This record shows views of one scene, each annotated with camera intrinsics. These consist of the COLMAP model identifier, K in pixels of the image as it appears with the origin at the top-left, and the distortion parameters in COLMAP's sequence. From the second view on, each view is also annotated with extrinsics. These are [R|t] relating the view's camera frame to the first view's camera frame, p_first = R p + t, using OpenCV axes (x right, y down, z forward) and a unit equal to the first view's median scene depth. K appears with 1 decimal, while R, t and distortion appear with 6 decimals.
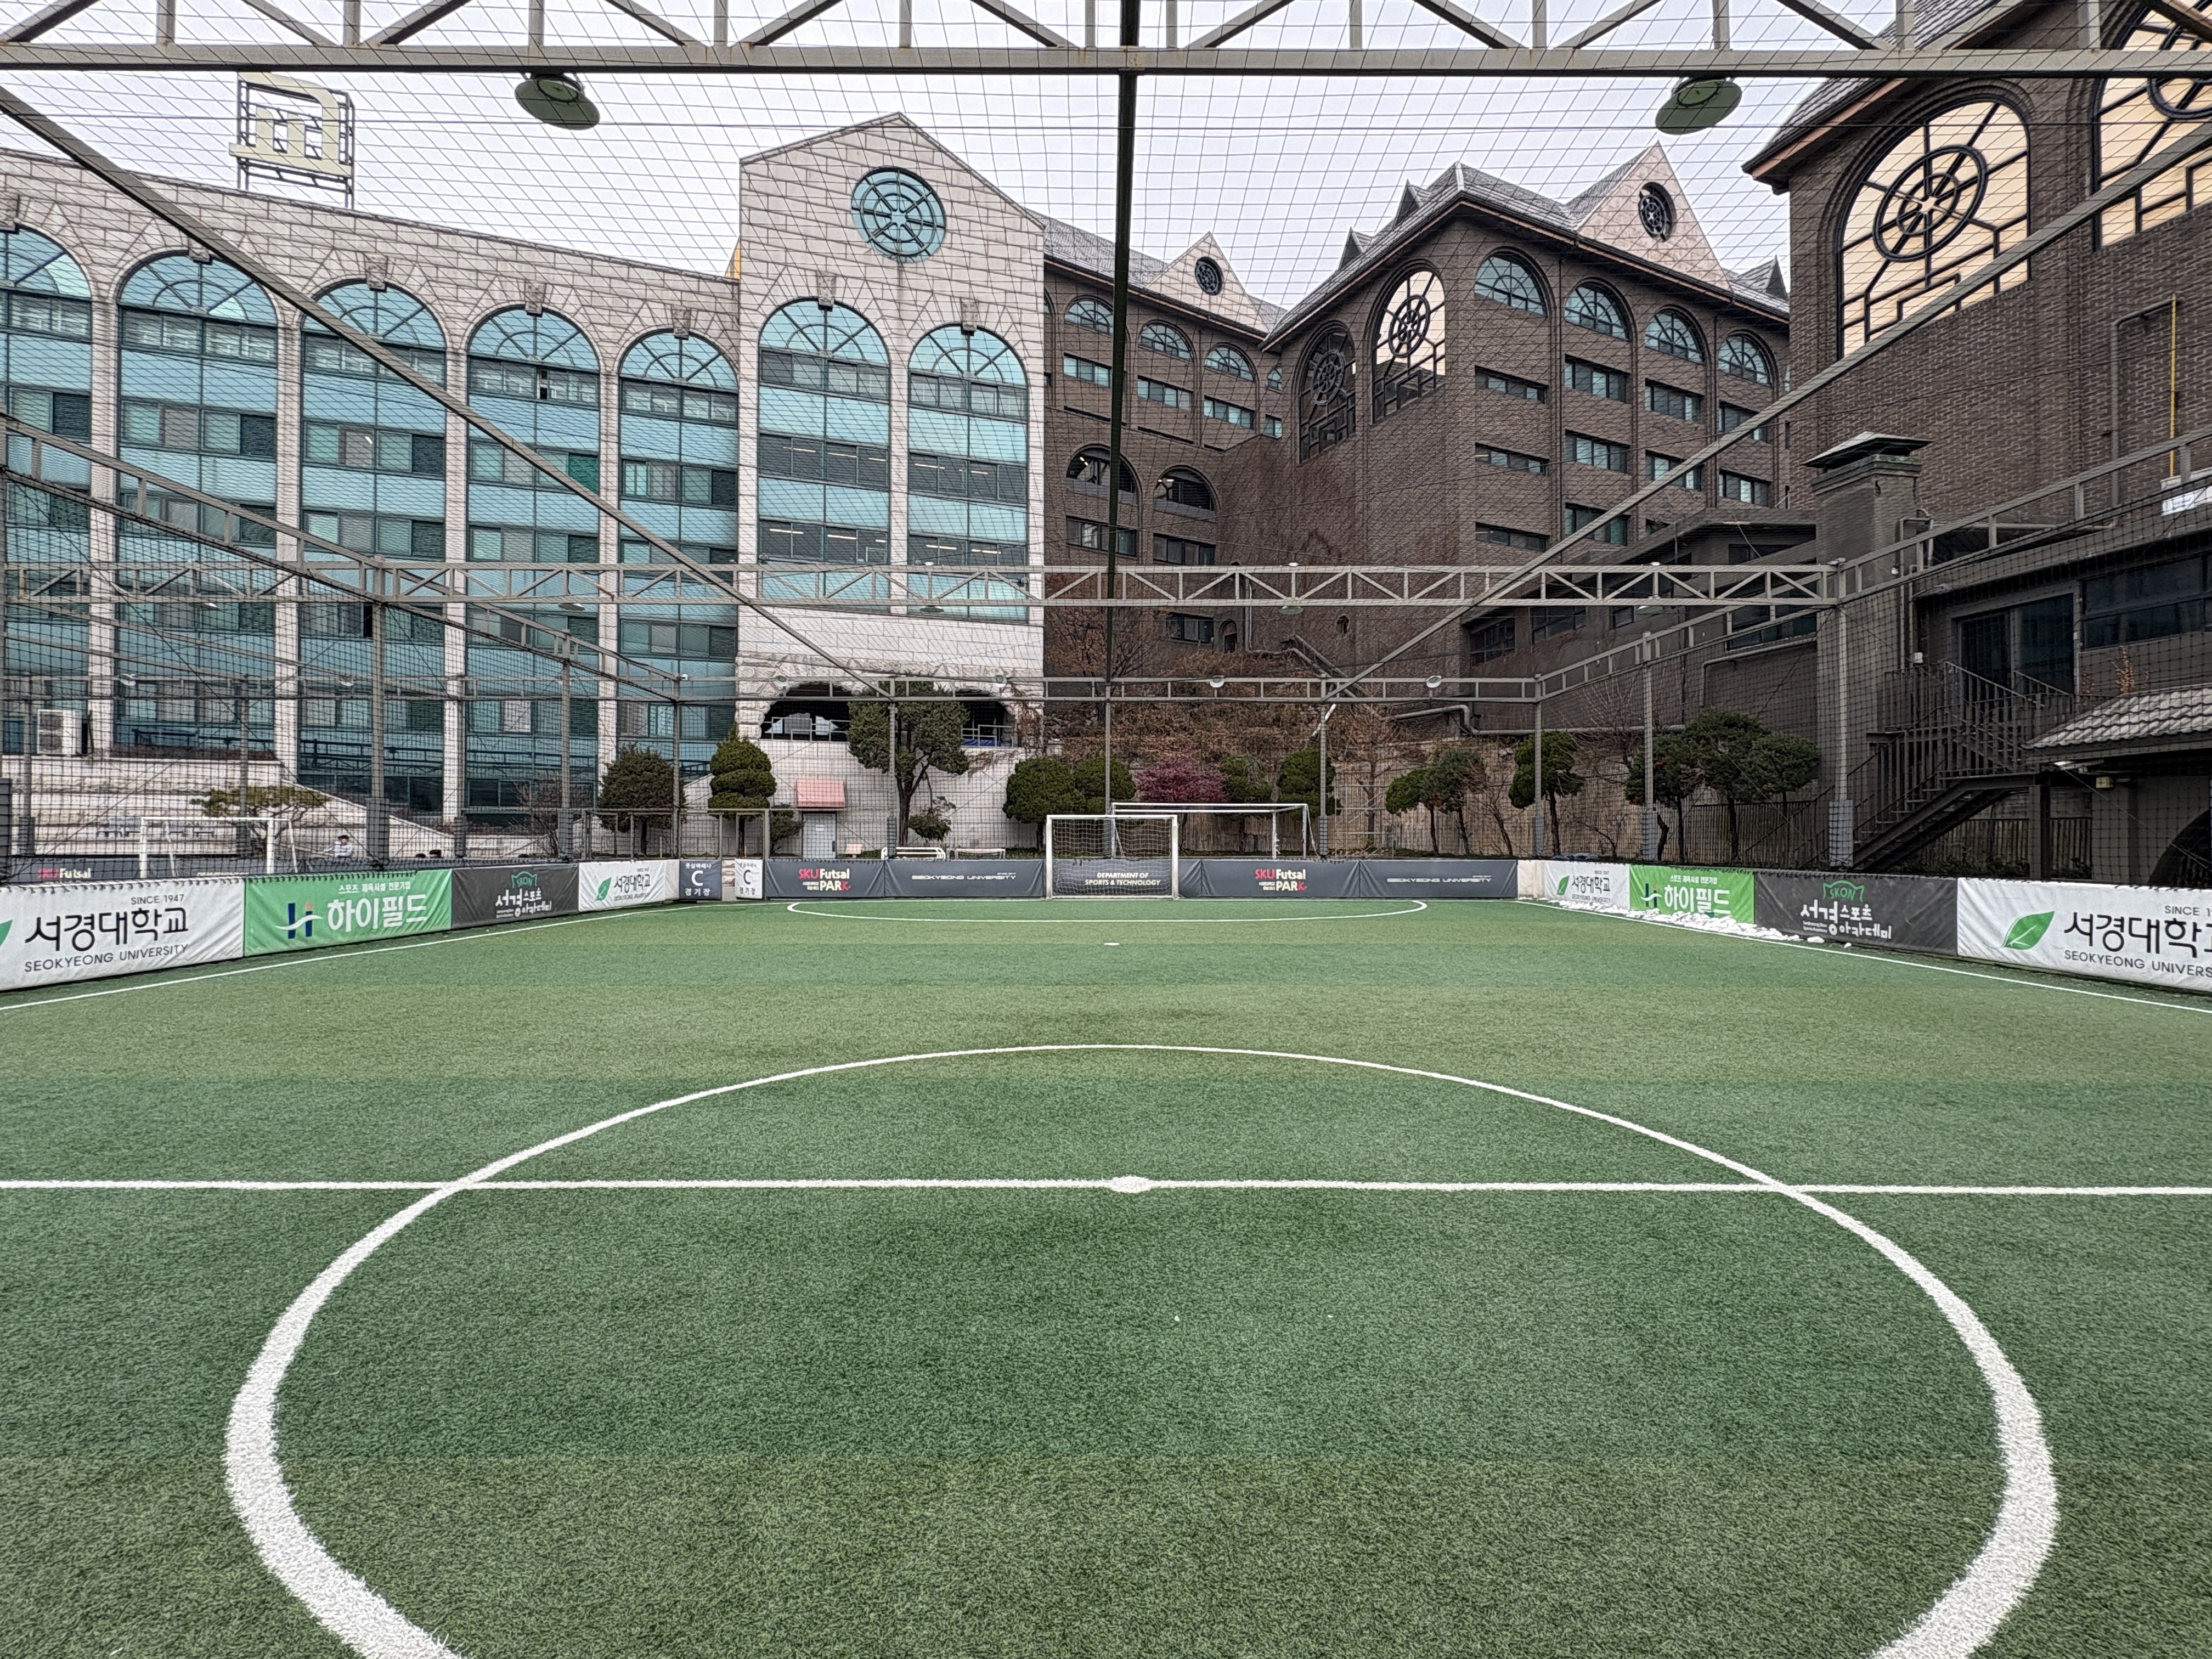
lens RADIAL K [[1006.2, 0, 1103.8], [0, 1006.2, 830.8], [0, 0, 1]] dist [0.001402, -0.000669]
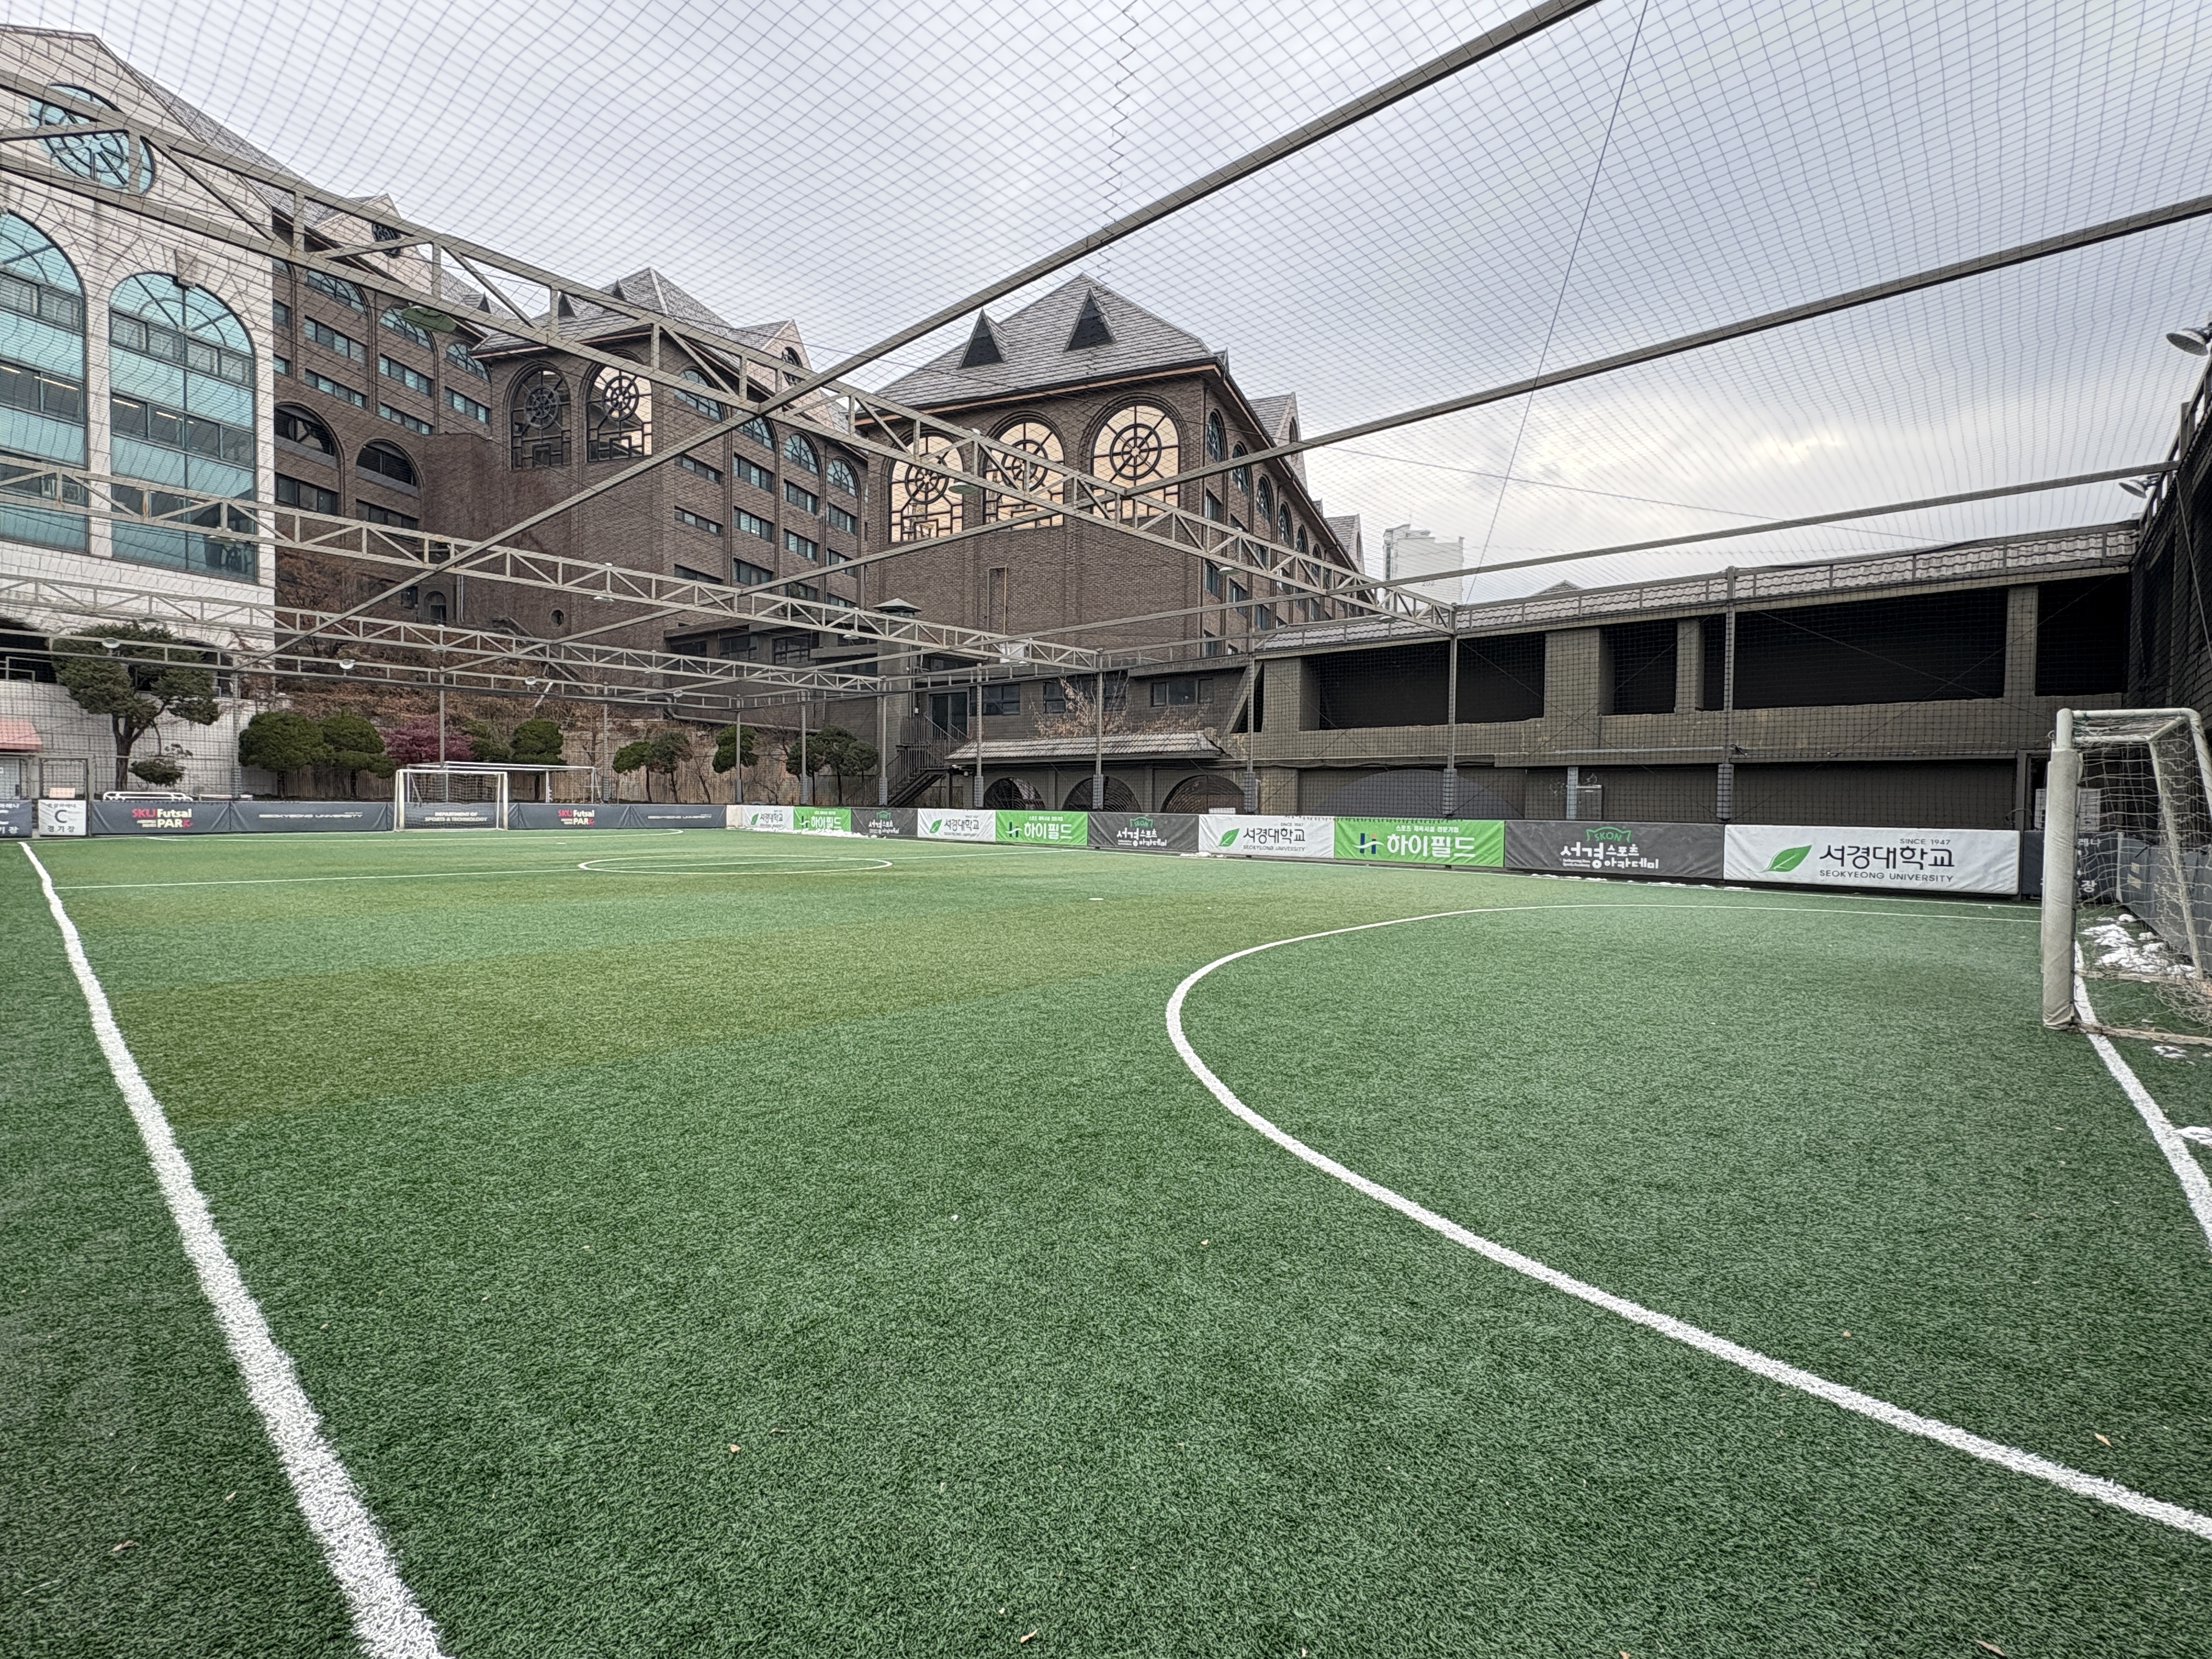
lens RADIAL K [[1006.2, 0, 1104.4], [0, 1006.2, 827.4], [0, 0, 1]] dist [0.001402, -0.000669]
pose [[0.672837, -0.010795, 0.739712, -0.280378], [-0.018677, 0.999327, 0.031573, 0.001163], [-0.739555, -0.035059, 0.672182, -0.409825]]
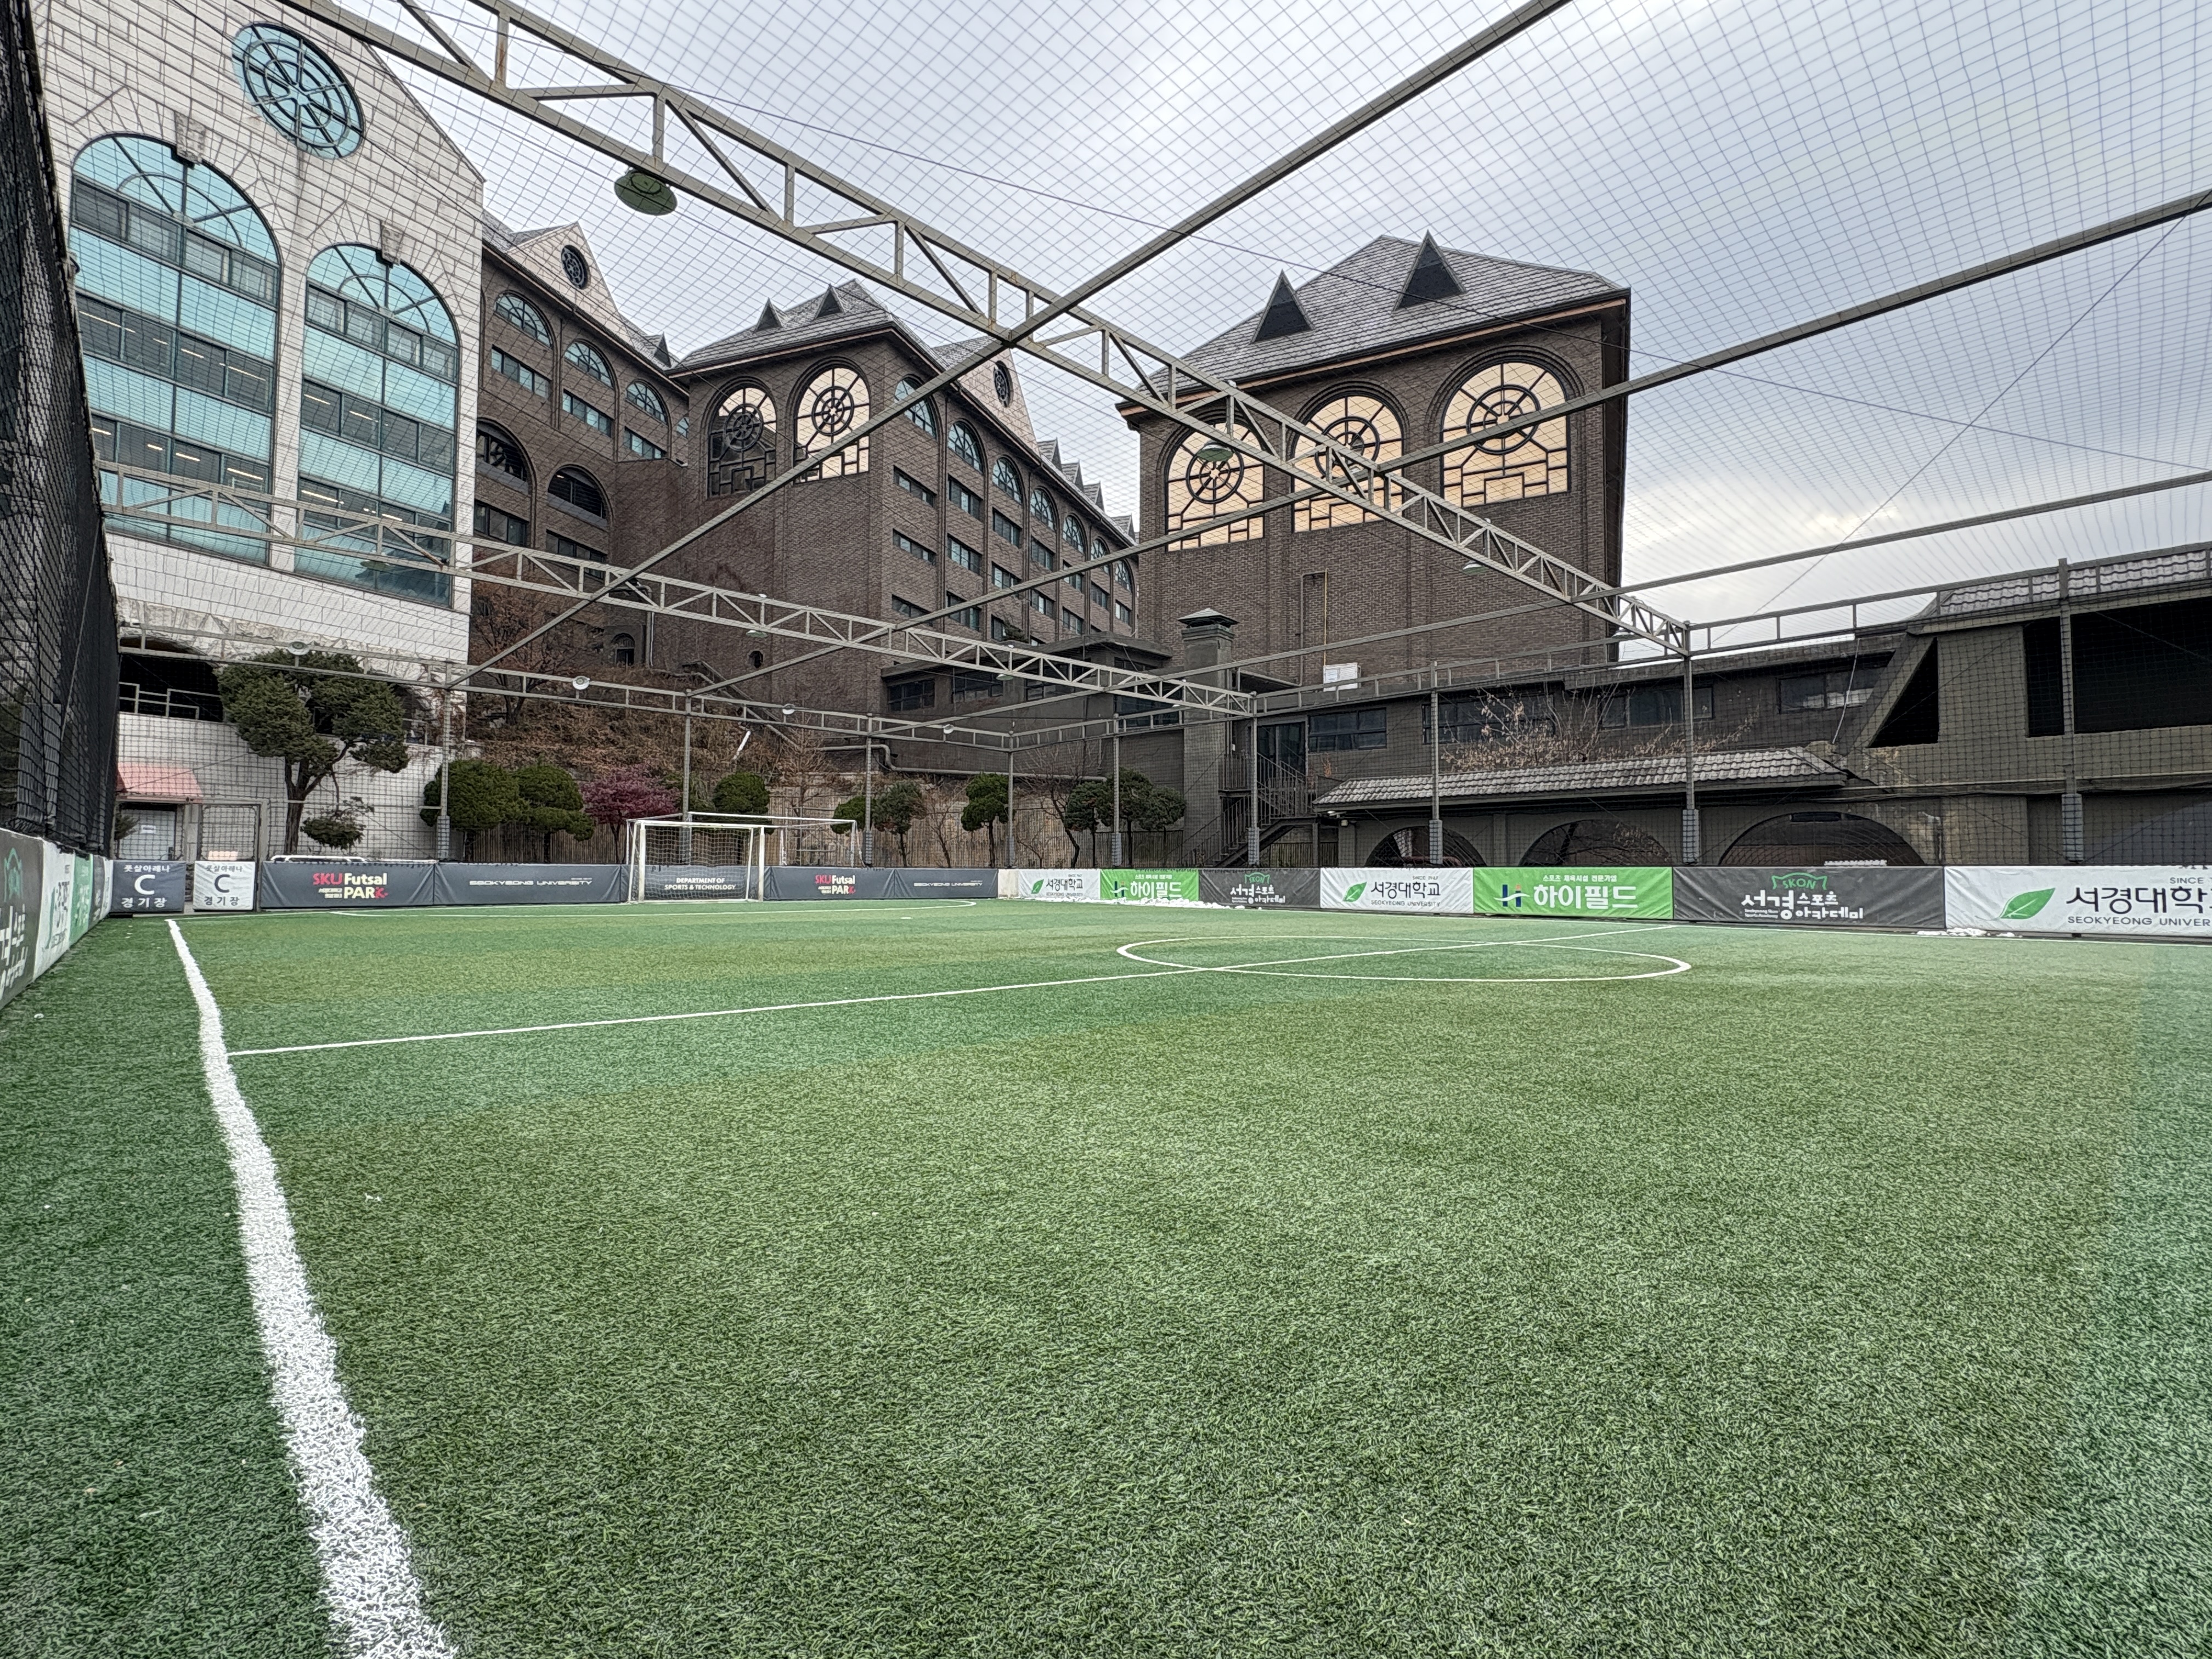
lens RADIAL K [[1006.2, 0, 1108.0], [0, 1006.2, 830.2], [0, 0, 1]] dist [0.001402, -0.000669]
pose [[0.727469, 0.033562, 0.685319, -0.273812], [-0.011113, 0.999248, -0.037139, 0.017725], [-0.686051, 0.019401, 0.727295, -0.045969]]
